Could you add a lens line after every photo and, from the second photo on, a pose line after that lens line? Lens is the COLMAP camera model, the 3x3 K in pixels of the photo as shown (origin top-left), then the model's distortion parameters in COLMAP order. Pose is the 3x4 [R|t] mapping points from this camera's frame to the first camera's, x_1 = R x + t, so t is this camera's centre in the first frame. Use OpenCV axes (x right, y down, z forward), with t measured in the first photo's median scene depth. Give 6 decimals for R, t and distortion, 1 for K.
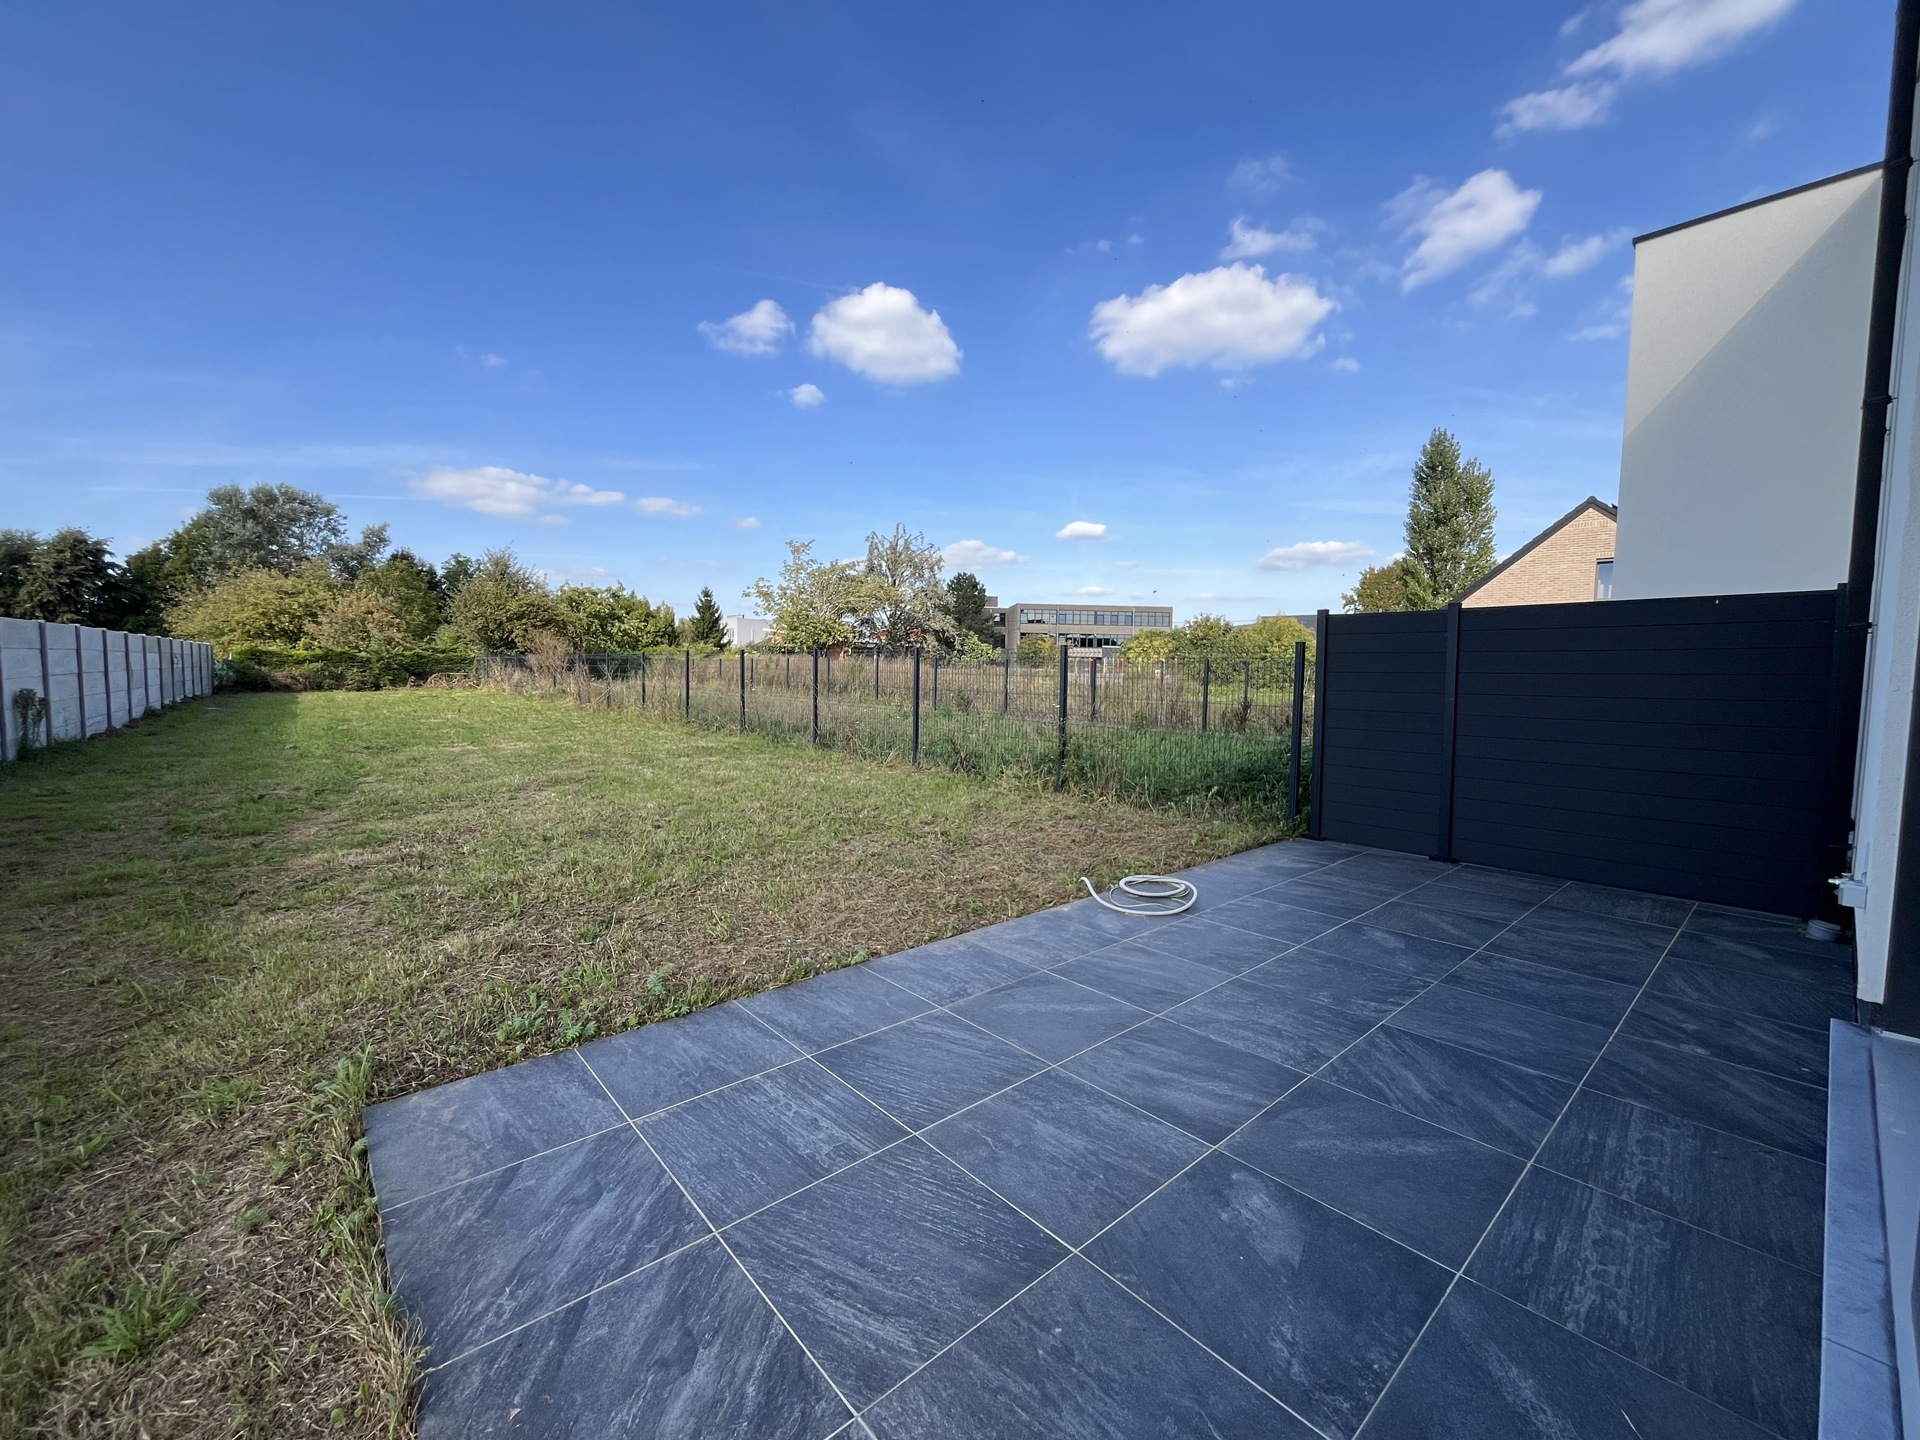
lens RADIAL K [[772.8, 0, 964.1], [0, 772.8, 707.9], [0, 0, 1]] dist [-0.002454, 0.000395]
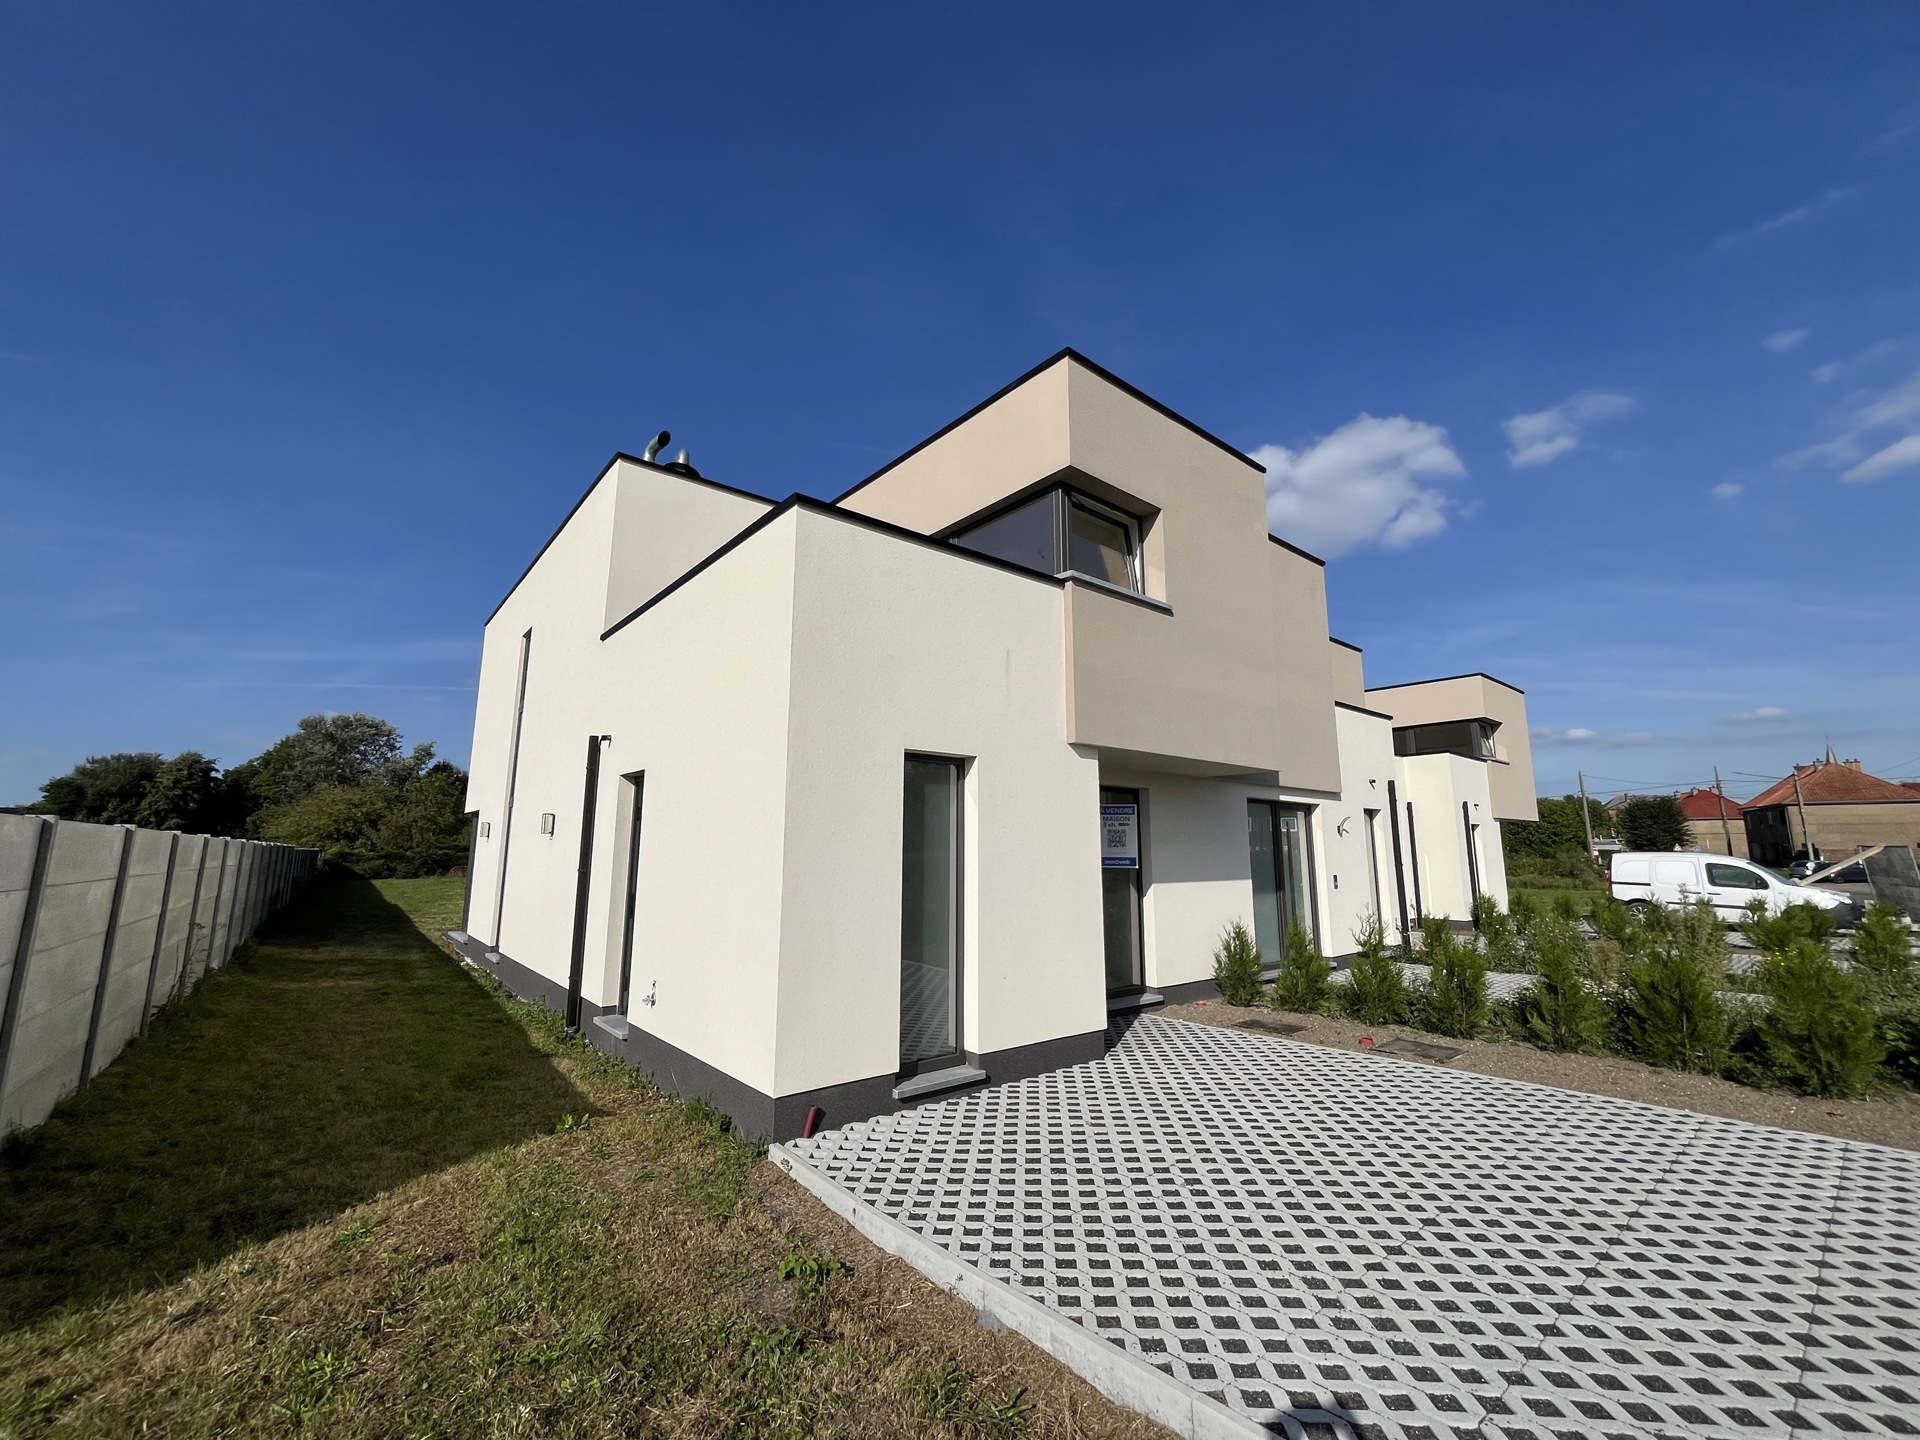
lens RADIAL K [[772.8, 0, 953.2], [0, 772.8, 726.7], [0, 0, 1]] dist [-0.002454, 0.000395]
pose [[0.999289, -0.013986, -0.035024, 0.137538], [0.006168, 0.976801, -0.214060, 0.006887], [0.037206, 0.213691, 0.976192, -0.198280]]
